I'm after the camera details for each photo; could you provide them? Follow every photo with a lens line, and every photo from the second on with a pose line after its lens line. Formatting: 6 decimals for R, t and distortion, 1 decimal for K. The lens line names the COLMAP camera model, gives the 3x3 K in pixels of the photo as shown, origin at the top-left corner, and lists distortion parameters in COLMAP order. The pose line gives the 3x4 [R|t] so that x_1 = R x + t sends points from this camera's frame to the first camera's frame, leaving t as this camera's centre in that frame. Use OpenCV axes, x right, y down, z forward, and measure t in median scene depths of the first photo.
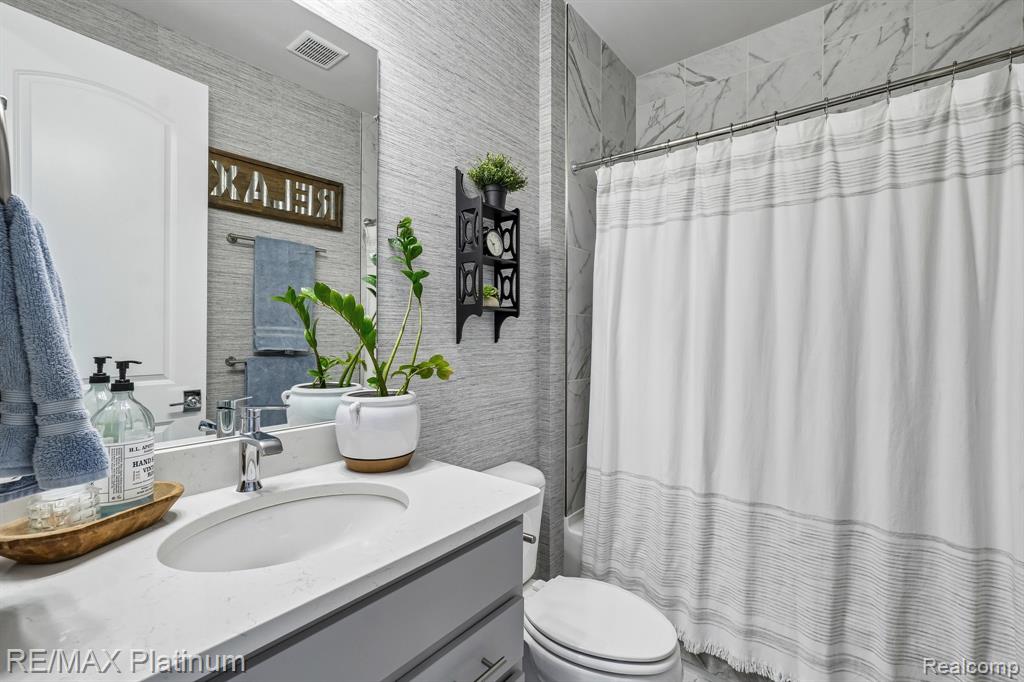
lens RADIAL K [[442.4, 0, 517.9], [0, 442.4, 337.8], [0, 0, 1]] dist [0.001727, 0.000992]
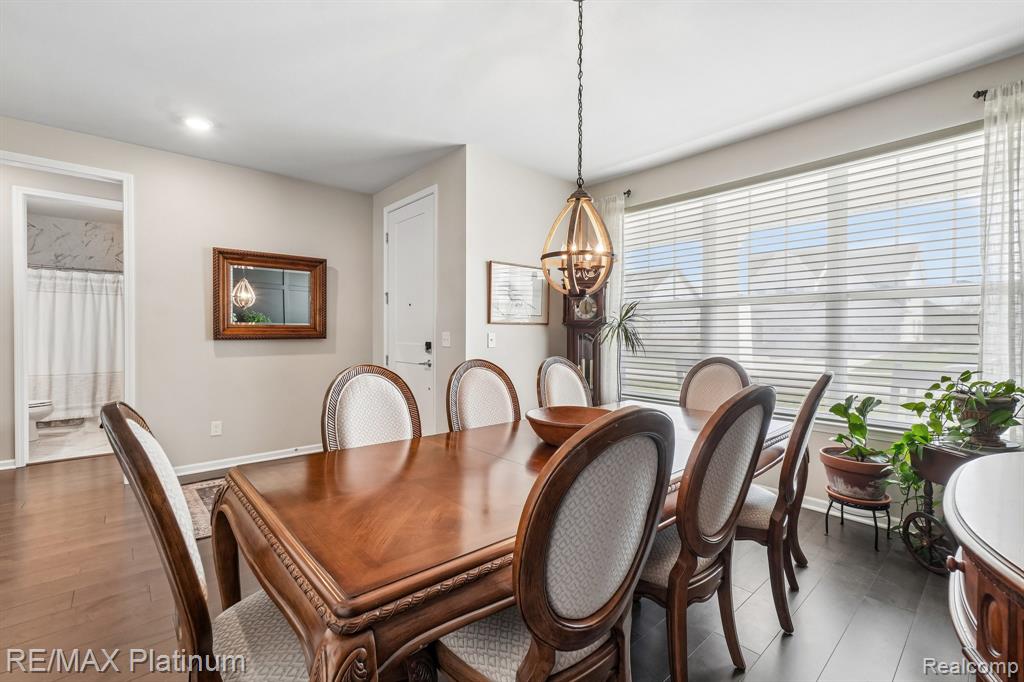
lens RADIAL K [[442.4, 0, 517.9], [0, 442.4, 336.7], [0, 0, 1]] dist [0.001727, 0.000992]
pose [[0.152284, -0.008743, 0.988298, -2.596953], [0.008670, 0.999934, 0.007510, 0.072481], [-0.988299, 0.007425, 0.152350, -3.334128]]
